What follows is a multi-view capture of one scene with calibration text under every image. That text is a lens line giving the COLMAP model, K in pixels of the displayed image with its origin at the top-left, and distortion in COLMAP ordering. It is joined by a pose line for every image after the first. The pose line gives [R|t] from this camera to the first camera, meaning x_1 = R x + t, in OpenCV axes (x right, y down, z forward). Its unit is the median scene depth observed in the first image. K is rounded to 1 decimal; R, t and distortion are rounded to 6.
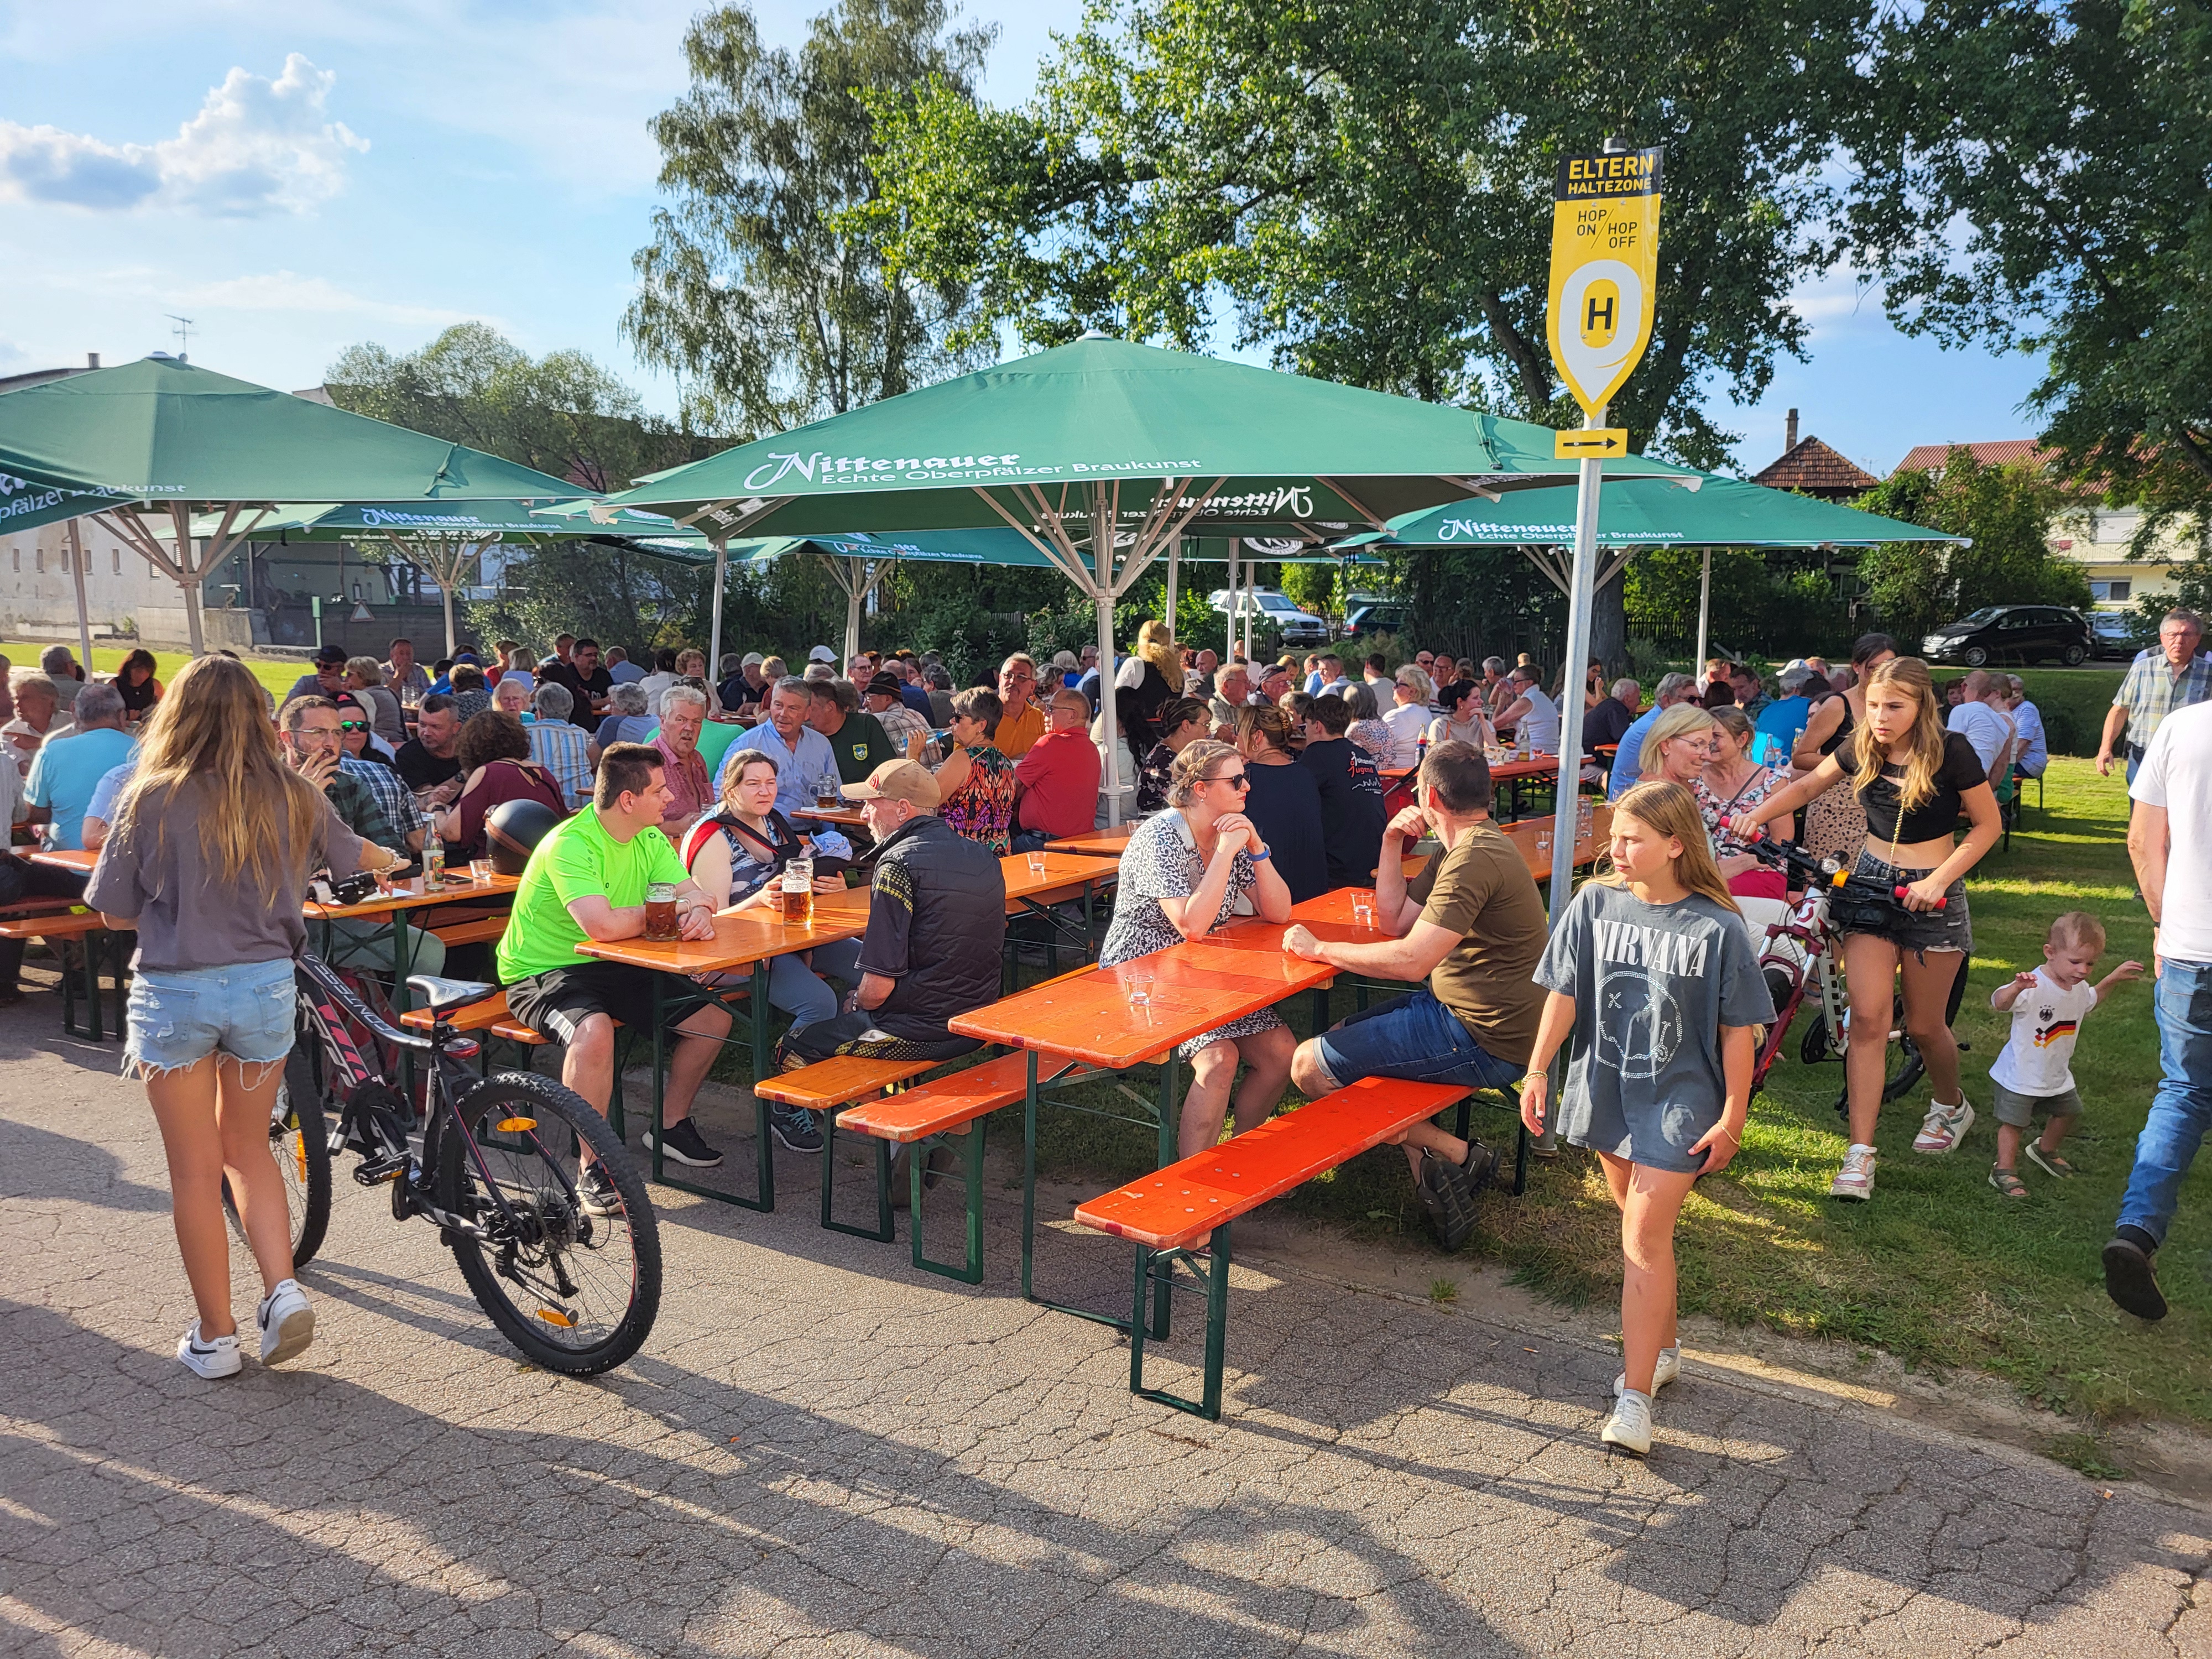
lens RADIAL K [[1672.2, 0, 1144.6], [0, 1672.2, 820.0], [0, 0, 1]] dist [0.028168, -0.026263]
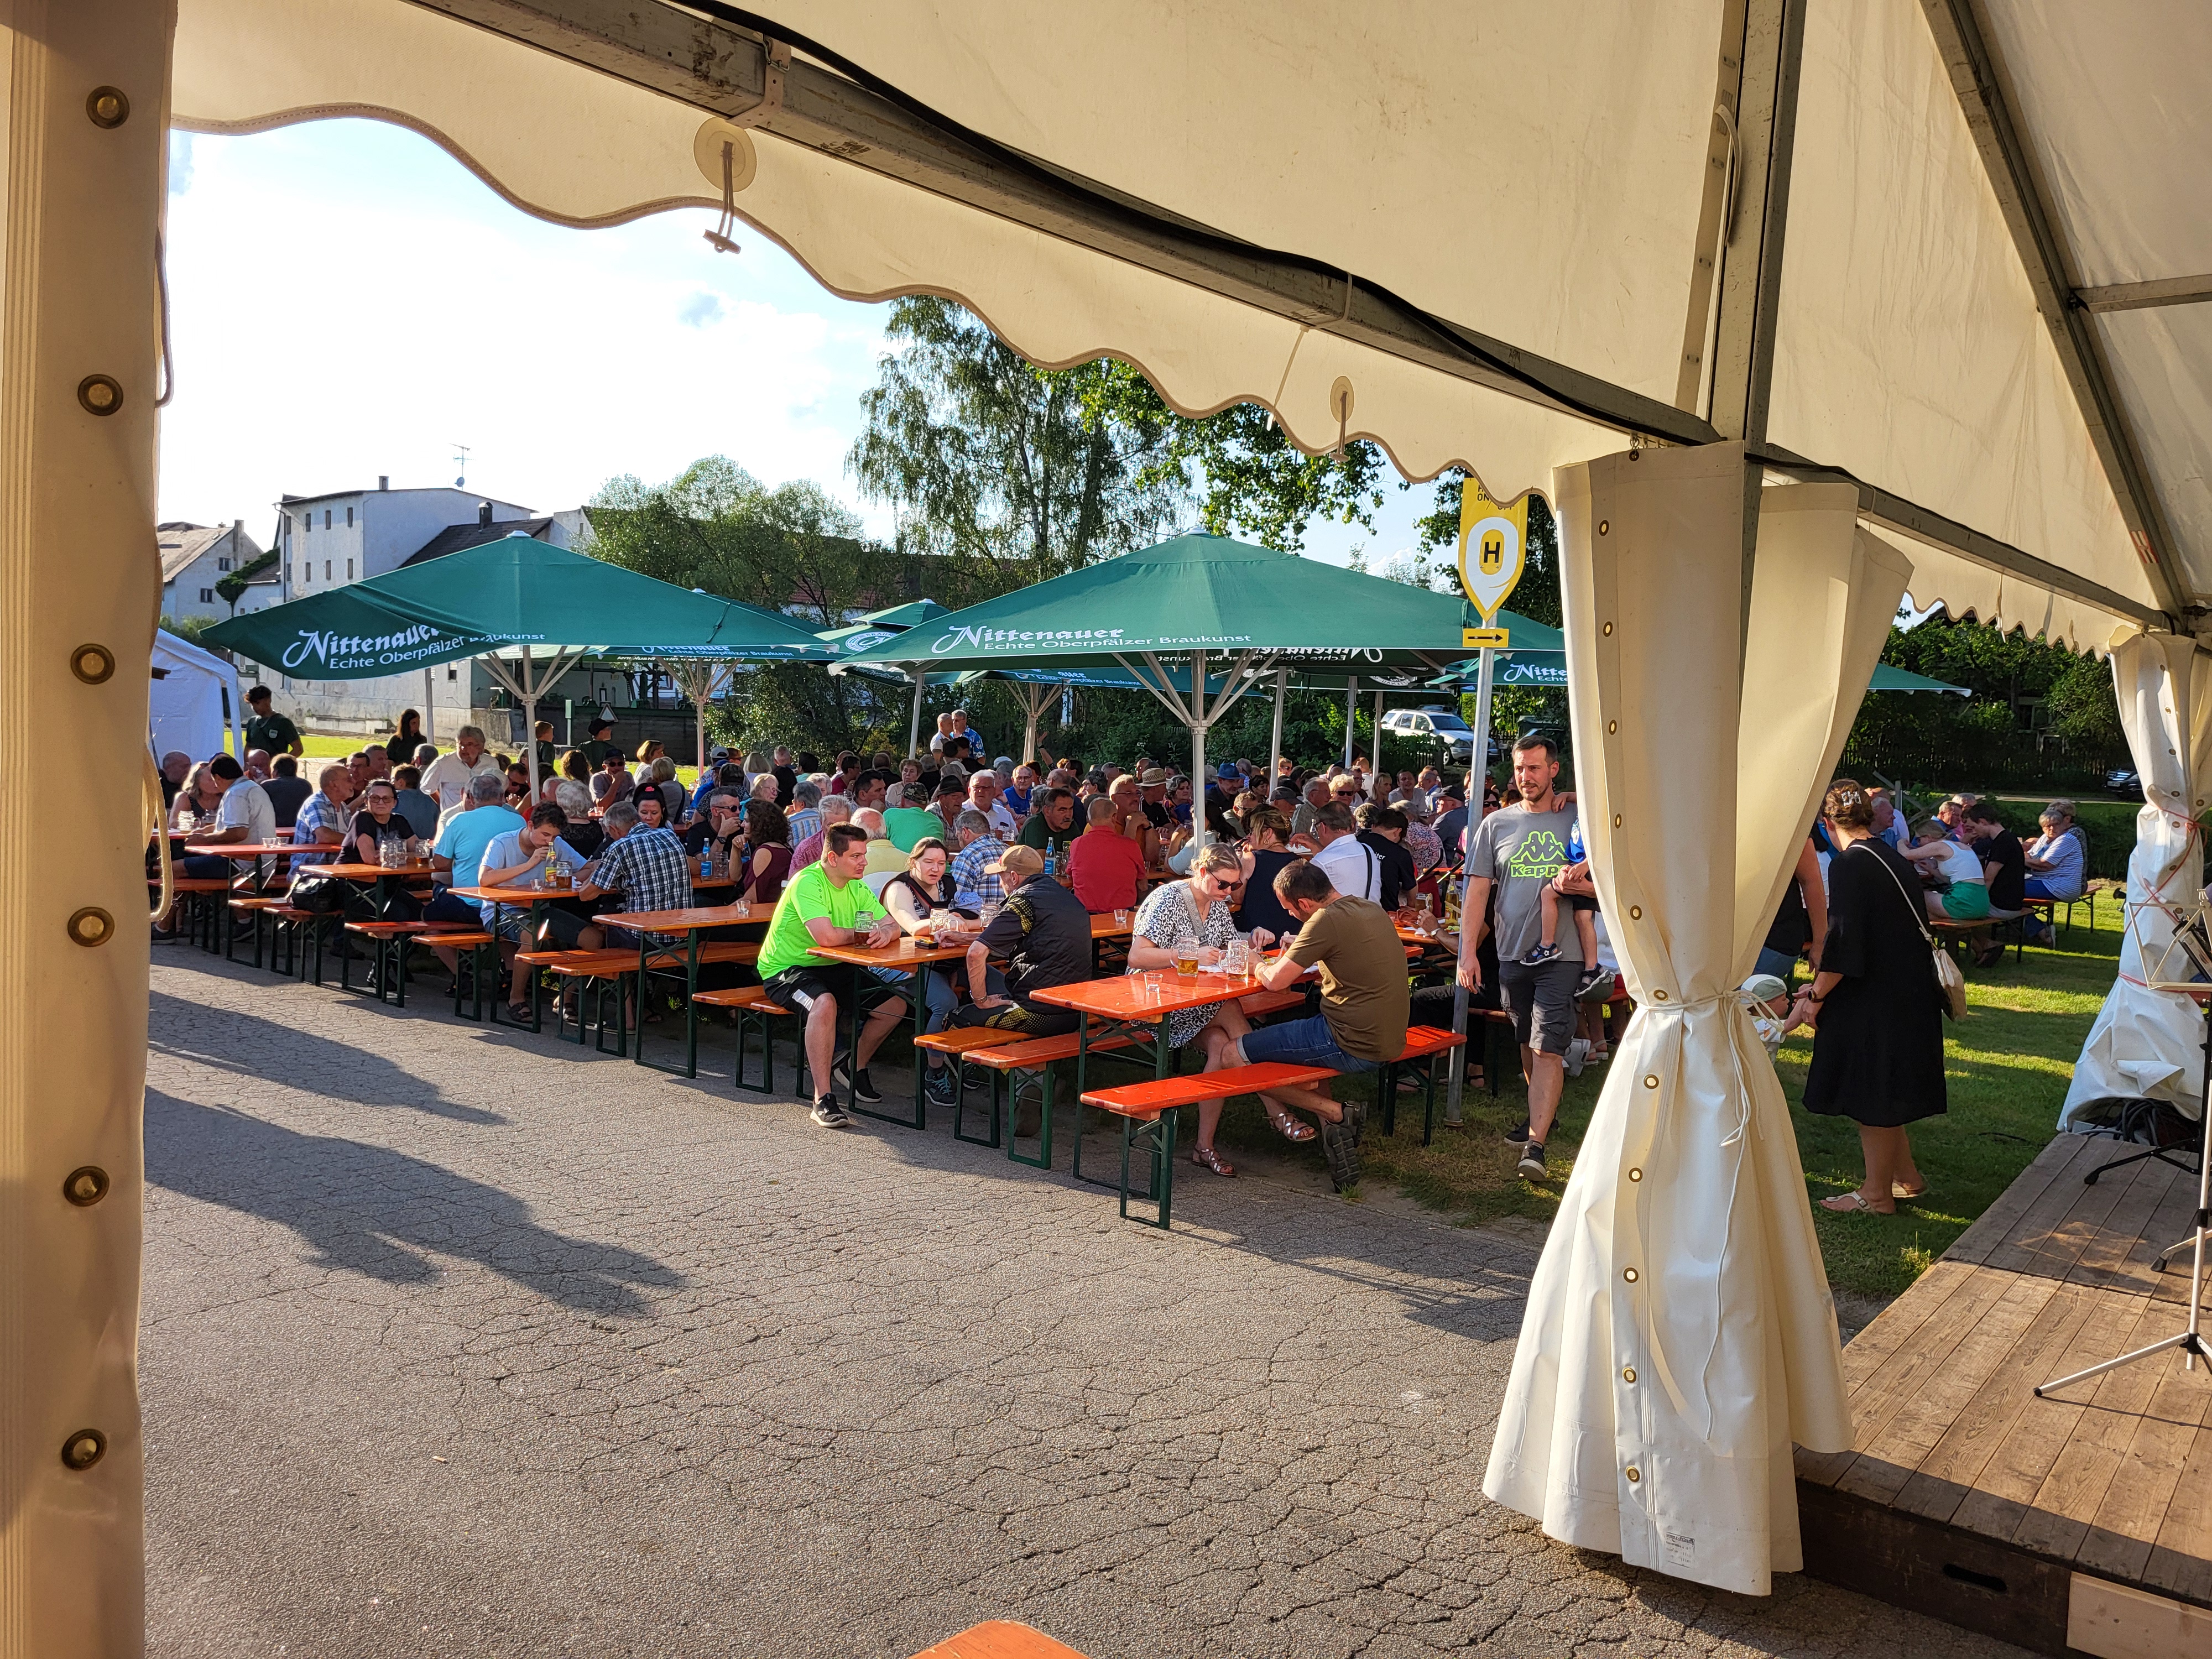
lens RADIAL K [[1672.2, 0, 1118.3], [0, 1672.2, 825.8], [0, 0, 1]] dist [0.028168, -0.026263]
pose [[0.991107, 0.028207, -0.130046, 0.012714], [-0.036316, 0.997513, -0.060407, 0.003796], [0.128019, 0.064592, 0.989666, -0.044828]]
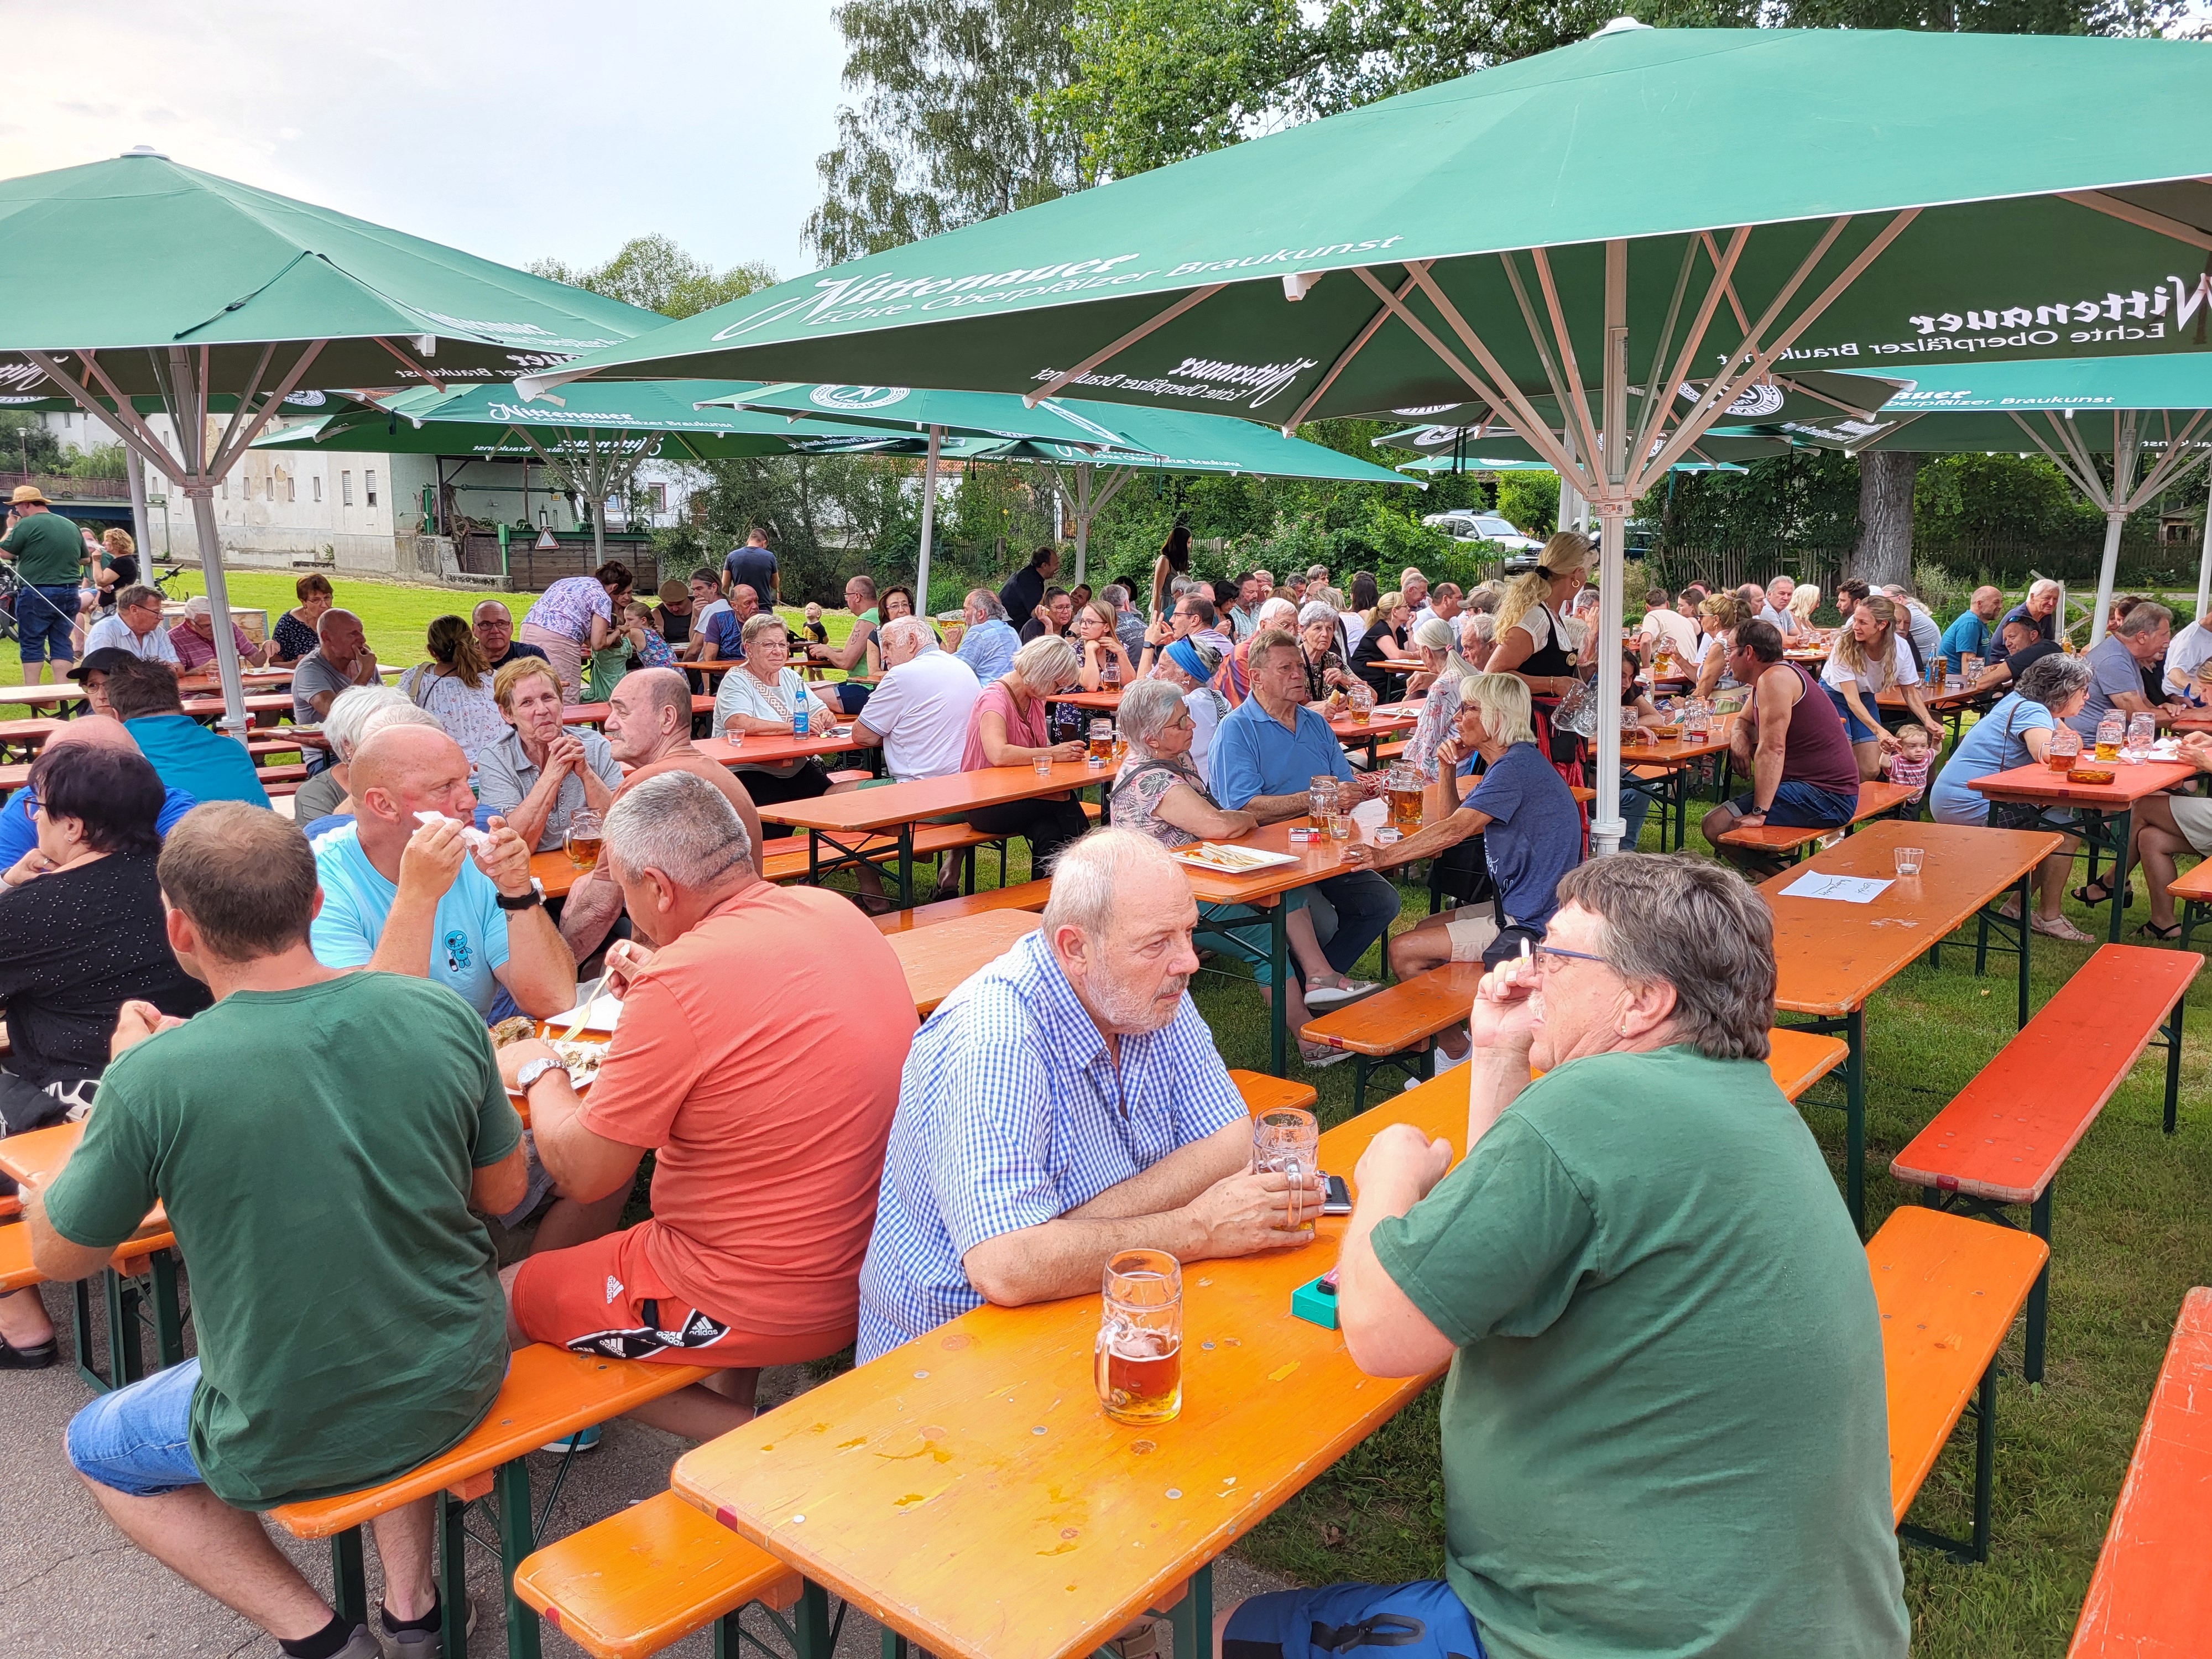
lens RADIAL K [[1672.2, 0, 1122.8], [0, 1672.2, 824.9], [0, 0, 1]] dist [0.028168, -0.026263]
pose [[0.993616, 0.016565, -0.111592, -0.021491], [-0.011342, 0.998818, 0.047275, -0.008312], [0.112244, -0.045707, 0.992629, 0.063787]]
